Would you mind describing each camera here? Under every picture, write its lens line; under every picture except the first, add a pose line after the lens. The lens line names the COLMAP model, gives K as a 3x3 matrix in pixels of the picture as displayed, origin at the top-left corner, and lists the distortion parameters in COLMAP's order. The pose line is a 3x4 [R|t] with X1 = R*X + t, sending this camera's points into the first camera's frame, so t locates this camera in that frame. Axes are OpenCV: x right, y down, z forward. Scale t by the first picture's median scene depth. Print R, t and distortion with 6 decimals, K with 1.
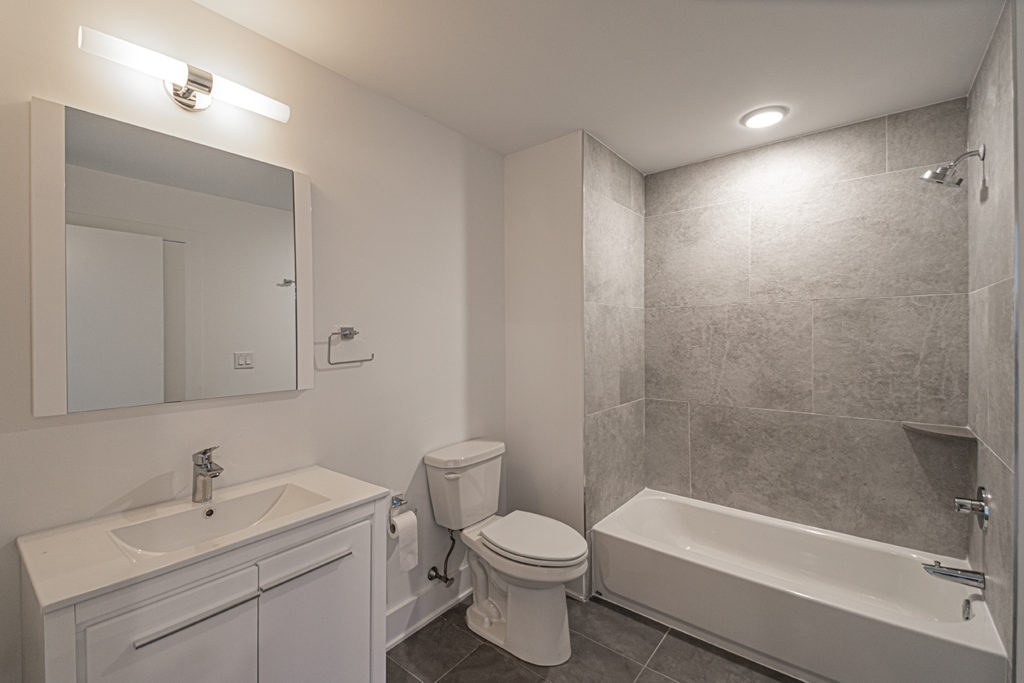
lens RADIAL K [[435.3, 0, 499.0], [0, 435.3, 331.5], [0, 0, 1]] dist [0.051683, -0.017436]
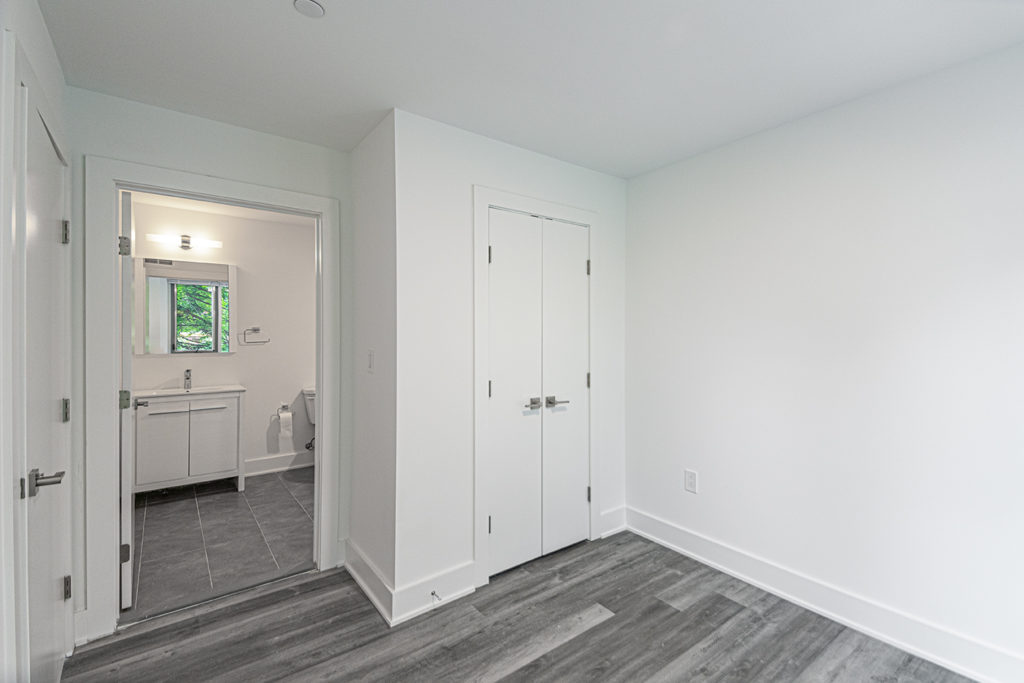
lens RADIAL K [[435.3, 0, 520.8], [0, 435.3, 338.3], [0, 0, 1]] dist [0.051683, -0.017436]
pose [[0.973363, 0.006281, -0.229182, 1.198381], [-0.007469, 0.999963, -0.004319, 0.034749], [0.229146, 0.005916, 0.973374, -0.743310]]
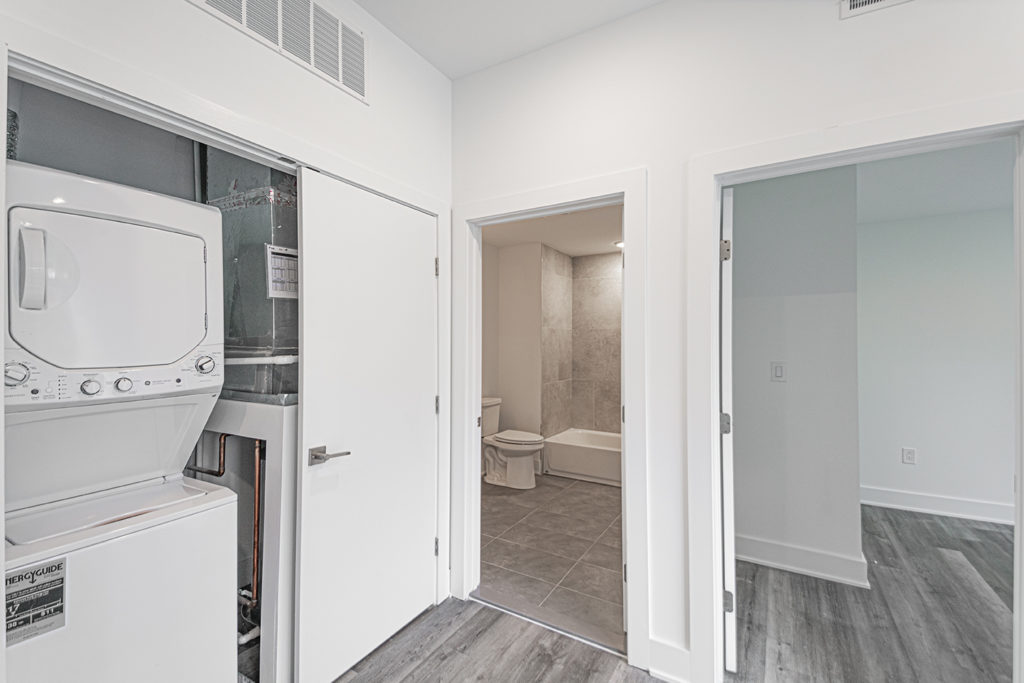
lens RADIAL K [[435.3, 0, 505.3], [0, 435.3, 337.3], [0, 0, 1]] dist [0.051683, -0.017436]
pose [[0.988918, 0.014012, 0.147800, -0.252312], [-0.011110, 0.999729, -0.020441, 0.022493], [-0.148046, 0.018572, 0.988806, -0.903107]]
